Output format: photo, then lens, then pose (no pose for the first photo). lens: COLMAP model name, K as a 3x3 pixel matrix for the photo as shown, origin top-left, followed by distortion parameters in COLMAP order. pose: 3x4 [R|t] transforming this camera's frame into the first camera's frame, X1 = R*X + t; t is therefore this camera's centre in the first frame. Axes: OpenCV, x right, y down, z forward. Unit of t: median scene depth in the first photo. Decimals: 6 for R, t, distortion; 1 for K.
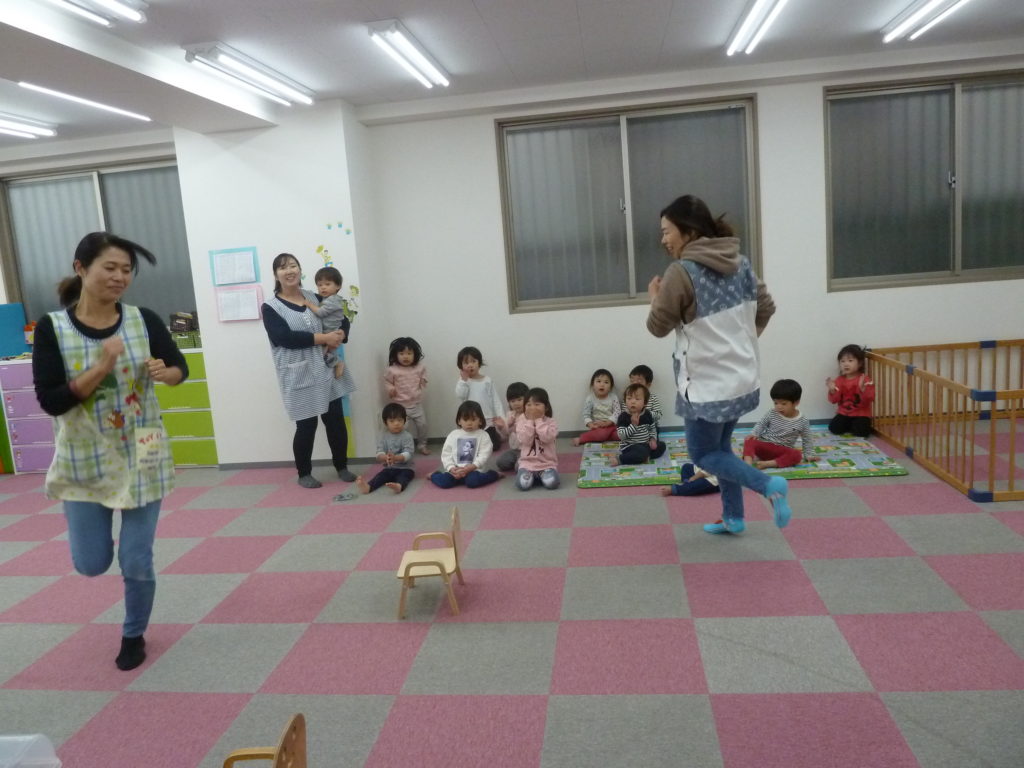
lens RADIAL K [[762.9, 0, 512.0], [0, 762.9, 384.0], [0, 0, 1]] dist [-0.039364, 0.000657]
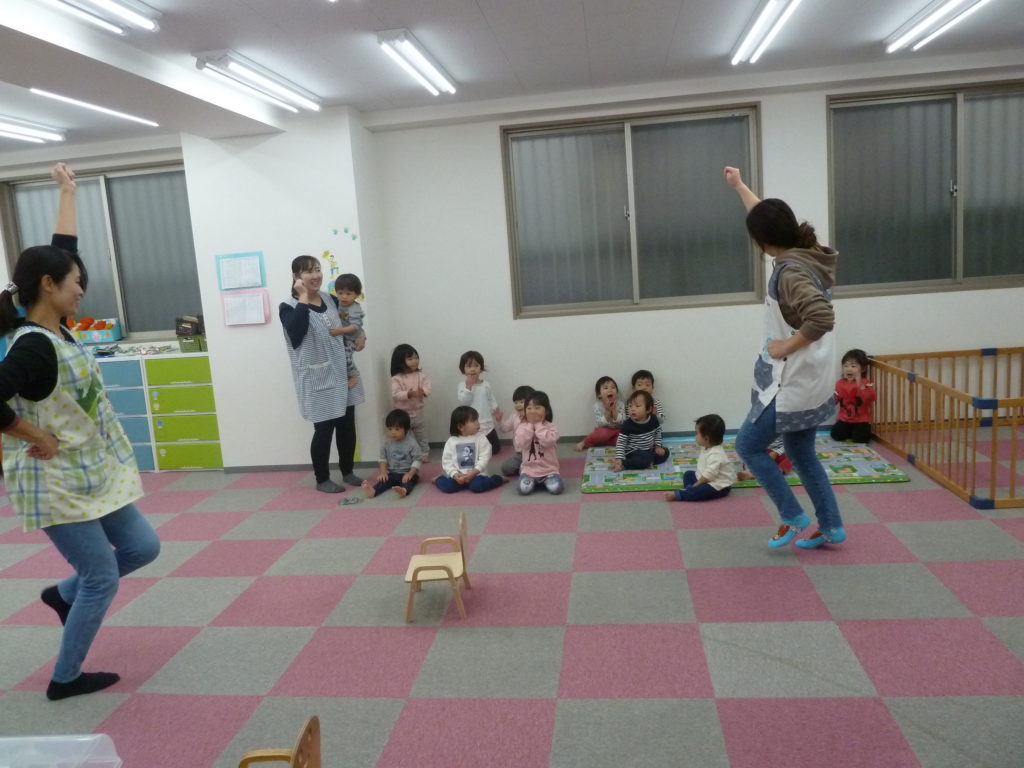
lens RADIAL K [[762.9, 0, 512.0], [0, 762.9, 384.0], [0, 0, 1]] dist [-0.039364, 0.000657]
pose [[0.999989, 0.004561, 0.000523, -0.007977], [-0.004558, 0.999979, -0.004532, -0.002883], [-0.000543, 0.004529, 0.999990, -0.007944]]
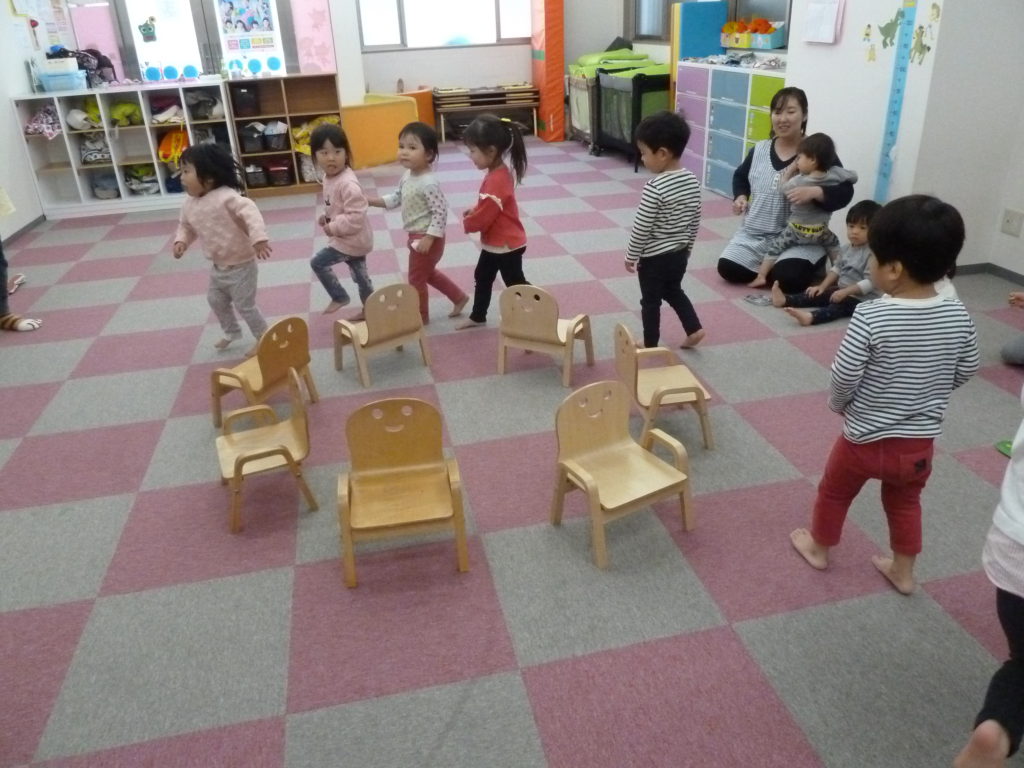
lens RADIAL K [[762.9, 0, 512.0], [0, 762.9, 384.0], [0, 0, 1]] dist [-0.039364, 0.000657]
pose [[0.340661, 0.464679, -0.817327, 0.432345], [-0.136124, 0.884542, 0.446157, -0.101715], [0.930280, -0.040730, 0.364583, 0.560076]]
